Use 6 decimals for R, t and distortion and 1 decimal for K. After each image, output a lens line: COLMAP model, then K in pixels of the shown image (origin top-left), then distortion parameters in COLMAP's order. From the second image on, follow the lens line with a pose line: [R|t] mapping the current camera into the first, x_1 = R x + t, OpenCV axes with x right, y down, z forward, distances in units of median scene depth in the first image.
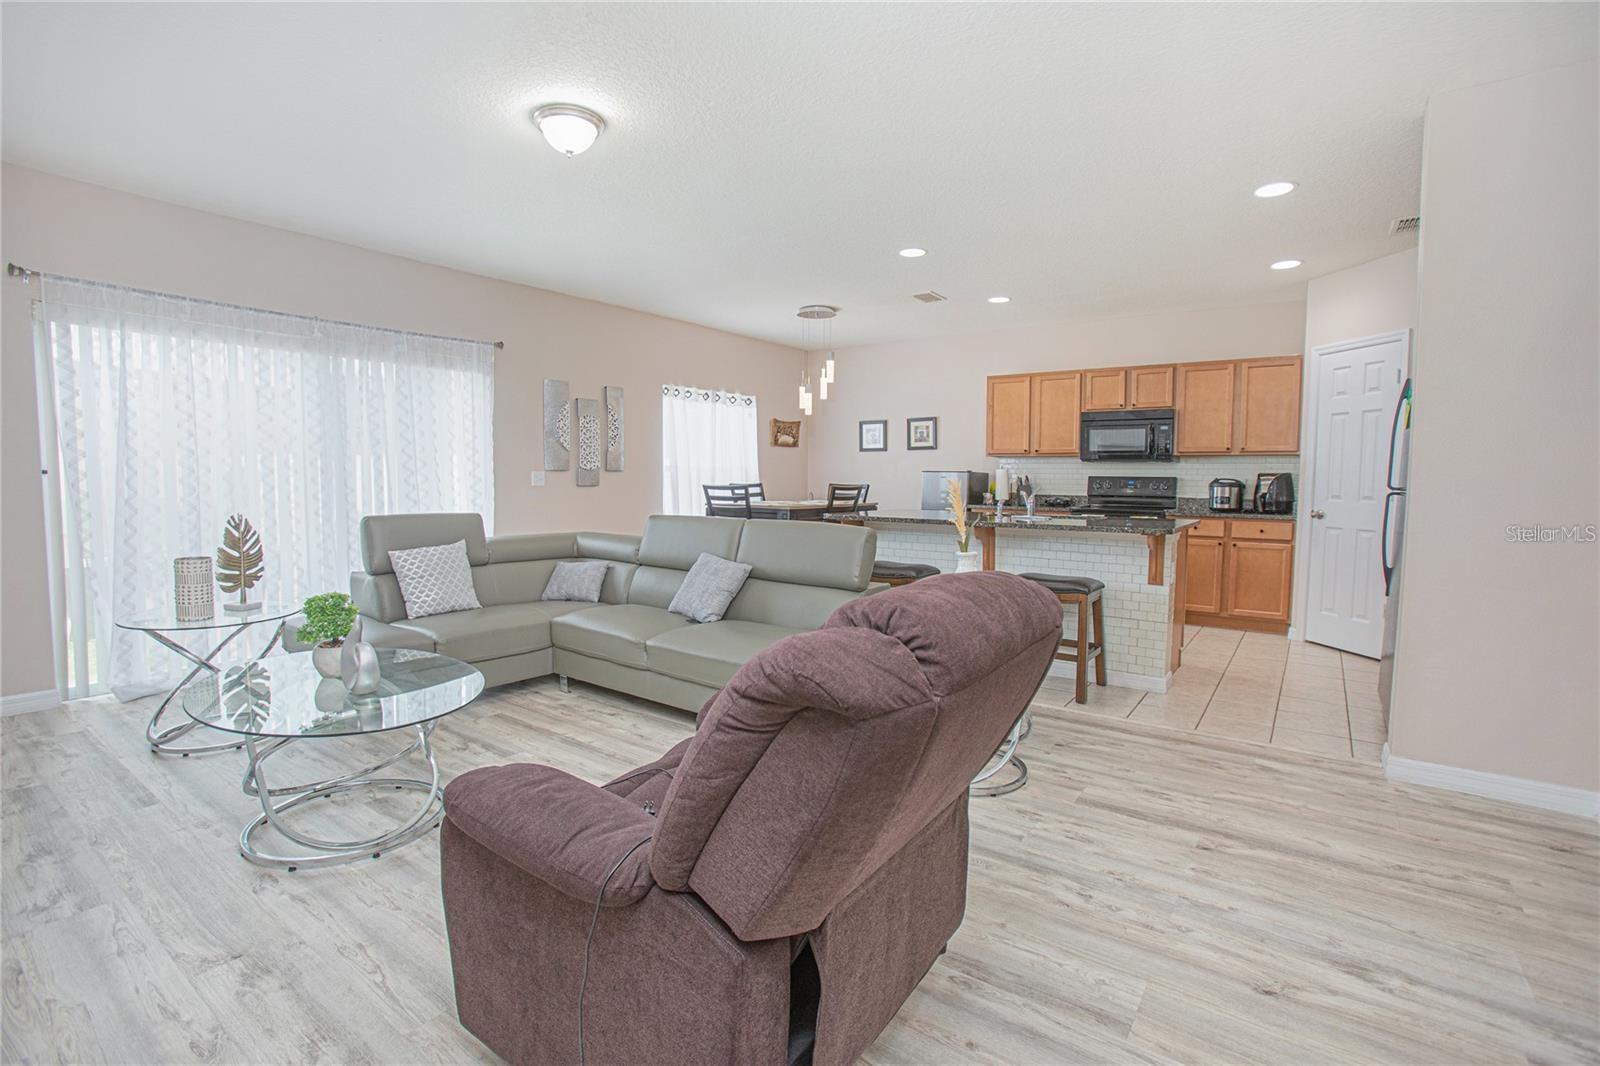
lens RADIAL K [[727.3, 0, 825.3], [0, 727.3, 524.6], [0, 0, 1]] dist [-0.024029, 0.003065]
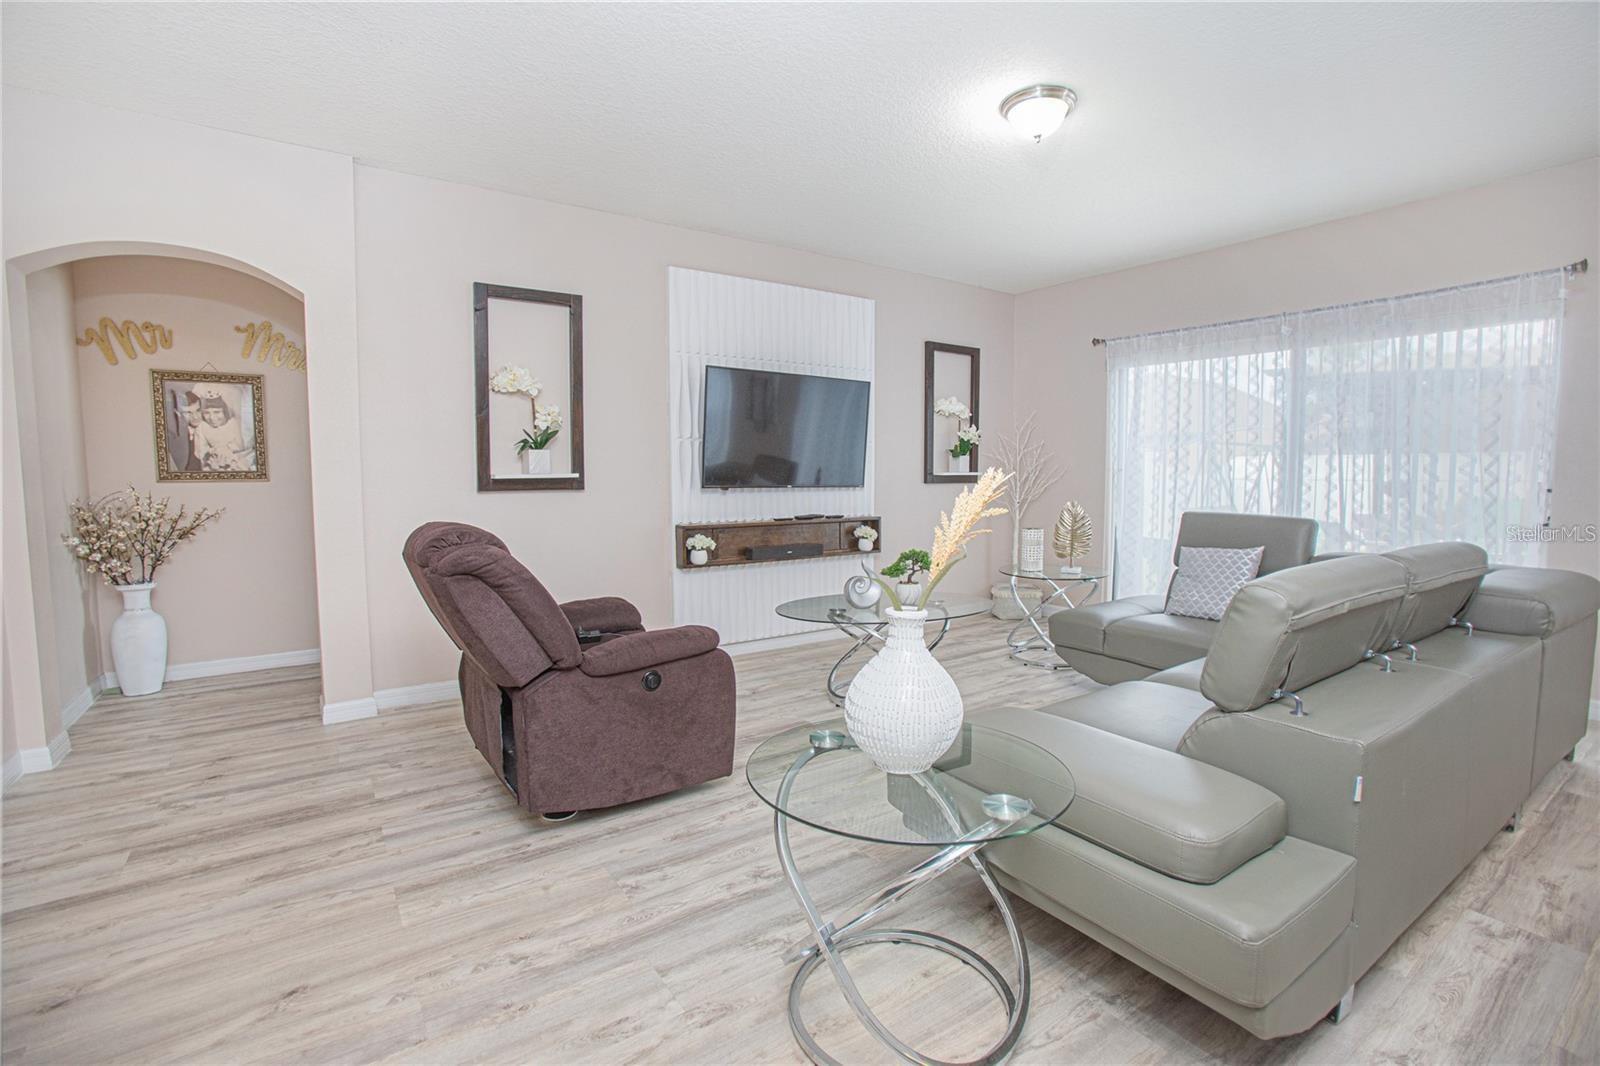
lens RADIAL K [[727.3, 0, 803.9], [0, 727.3, 530.3], [0, 0, 1]] dist [-0.024029, 0.003065]
pose [[-0.356260, 0.059072, -0.932518, 1.074041], [-0.056245, 0.994834, 0.084508, -0.089549], [0.932693, 0.082556, -0.351097, 1.680257]]
